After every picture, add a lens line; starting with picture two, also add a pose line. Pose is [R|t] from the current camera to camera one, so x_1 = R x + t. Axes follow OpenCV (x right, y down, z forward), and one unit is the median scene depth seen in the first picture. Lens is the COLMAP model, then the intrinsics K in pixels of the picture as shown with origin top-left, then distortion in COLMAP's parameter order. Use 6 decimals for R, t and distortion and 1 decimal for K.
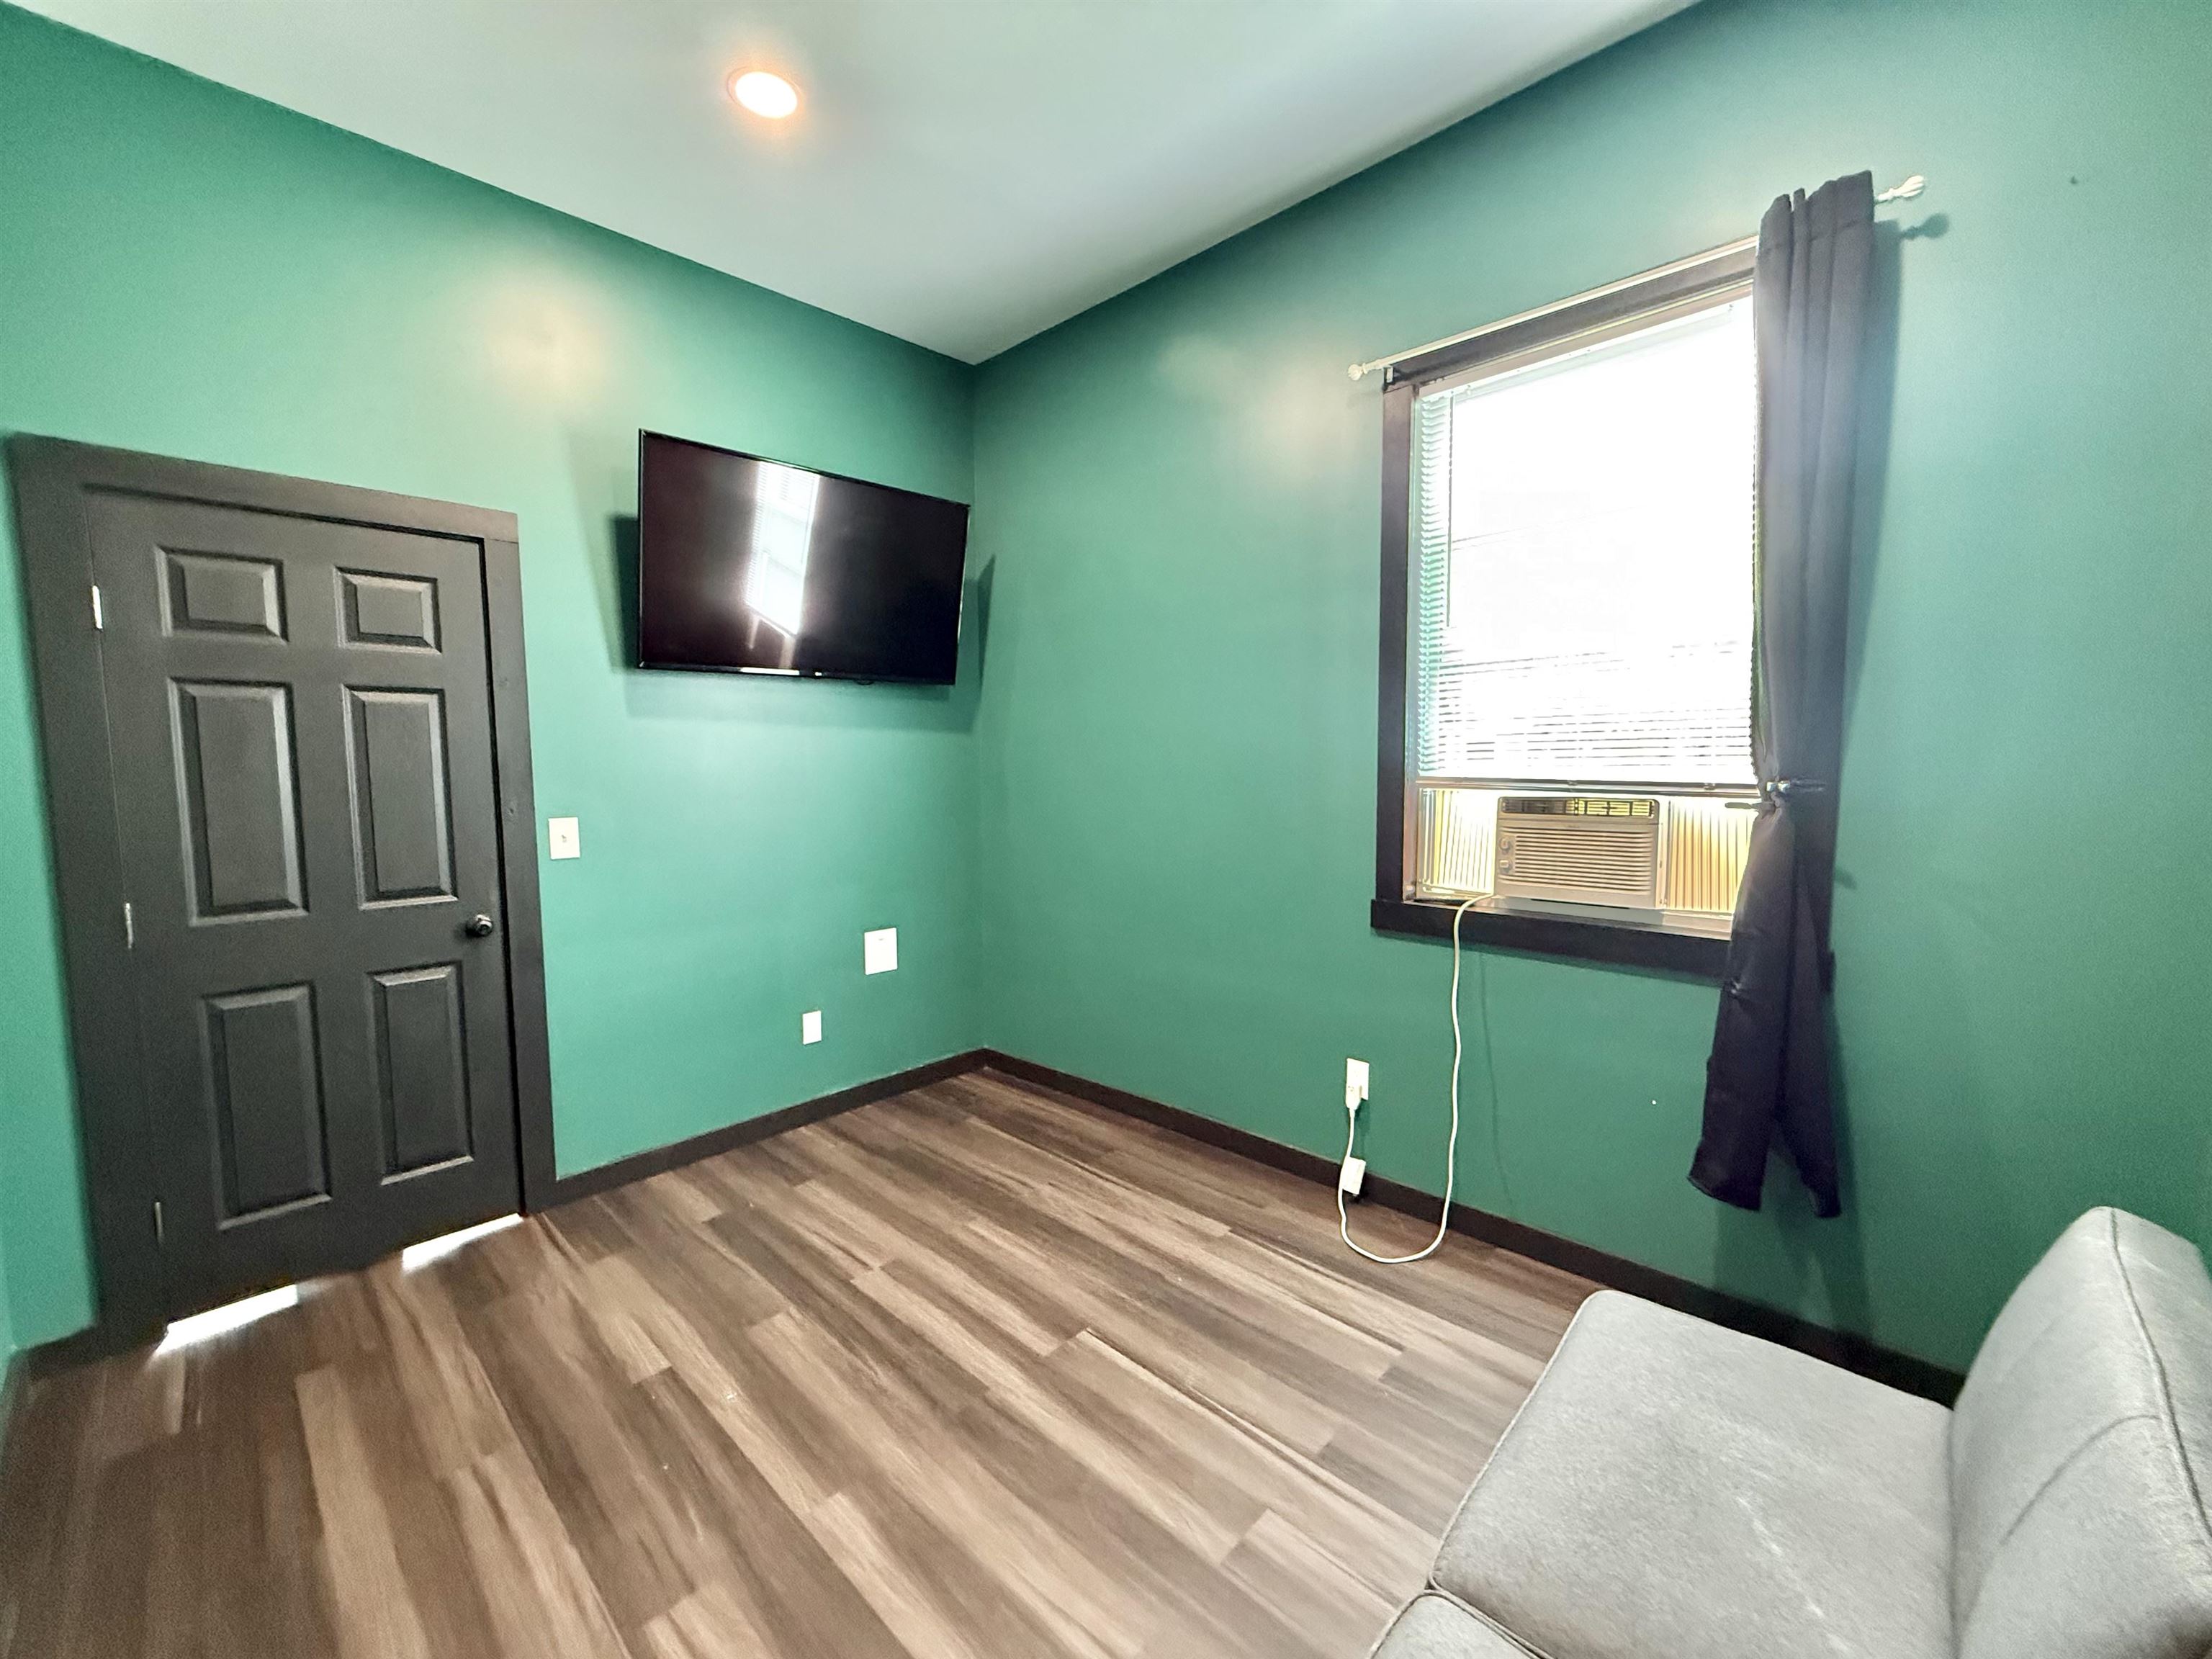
lens RADIAL K [[876.7, 0, 1101.0], [0, 876.7, 824.6], [0, 0, 1]] dist [0.000485, 0.000452]
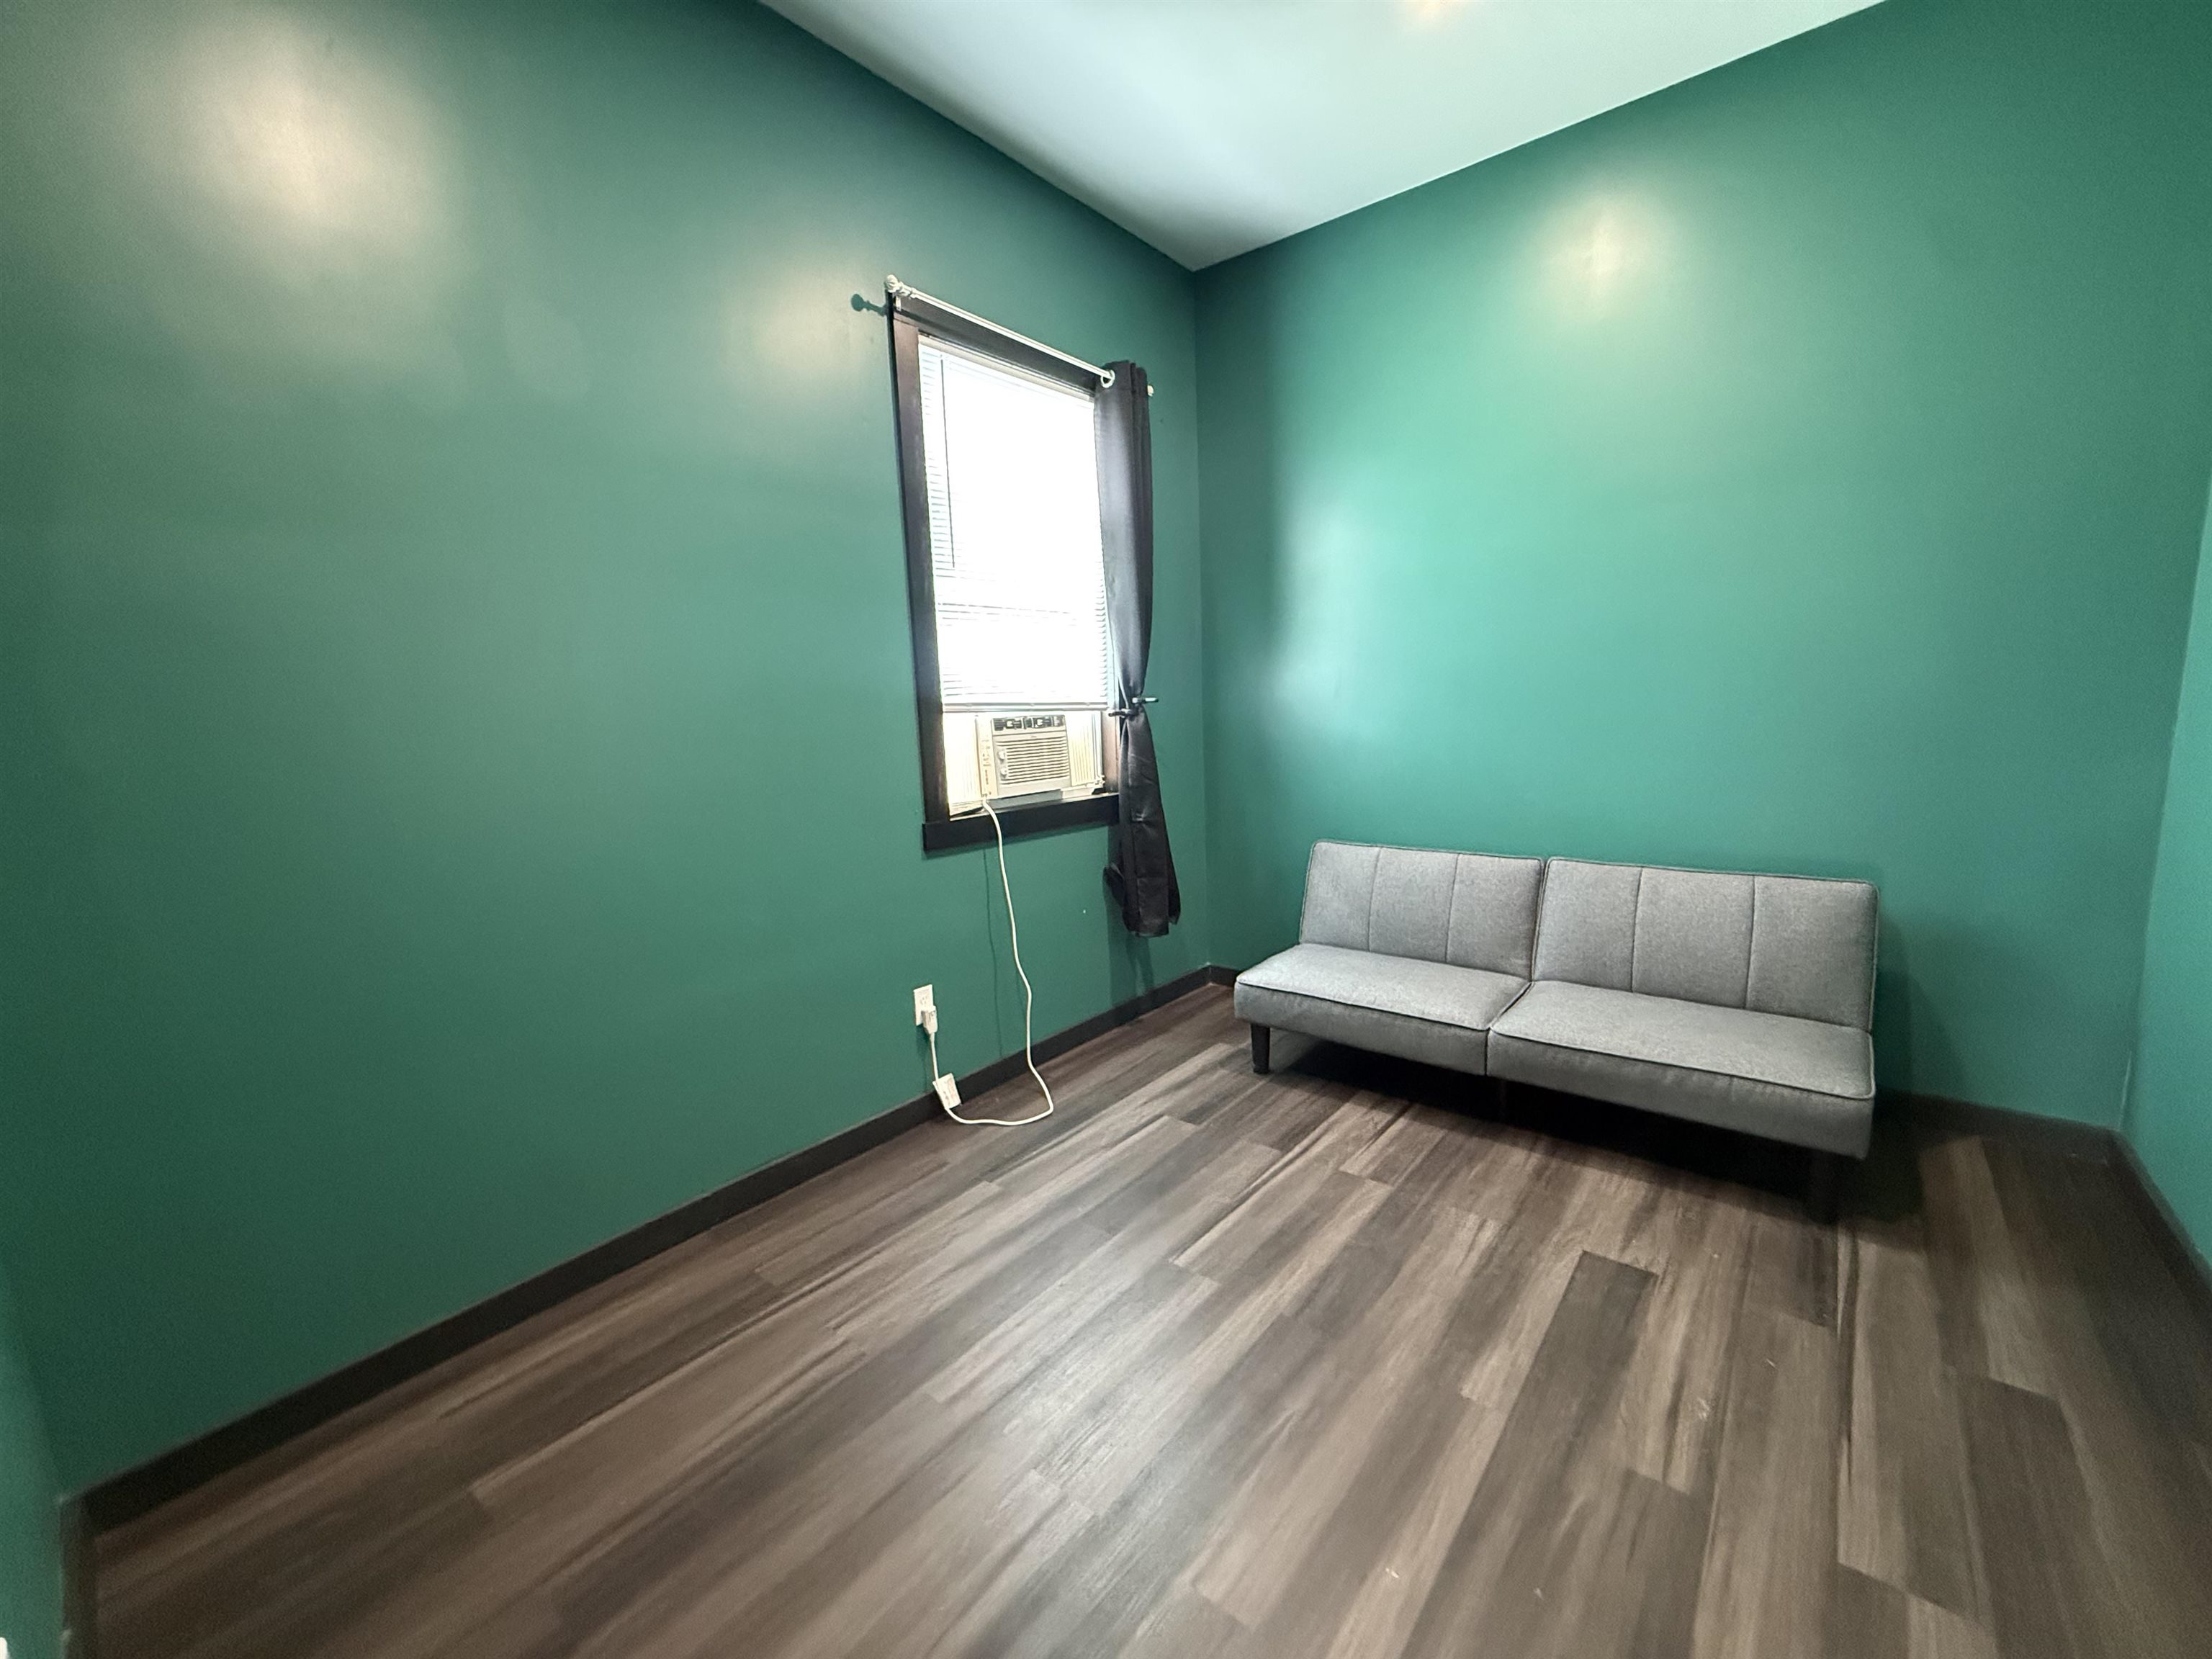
lens RADIAL K [[876.7, 0, 1100.4], [0, 876.7, 828.9], [0, 0, 1]] dist [0.000485, 0.000452]
pose [[-0.064918, -0.122359, 0.990361, -0.855721], [0.115759, 0.984830, 0.129263, -0.020835], [-0.991154, 0.123035, -0.049769, 1.010586]]
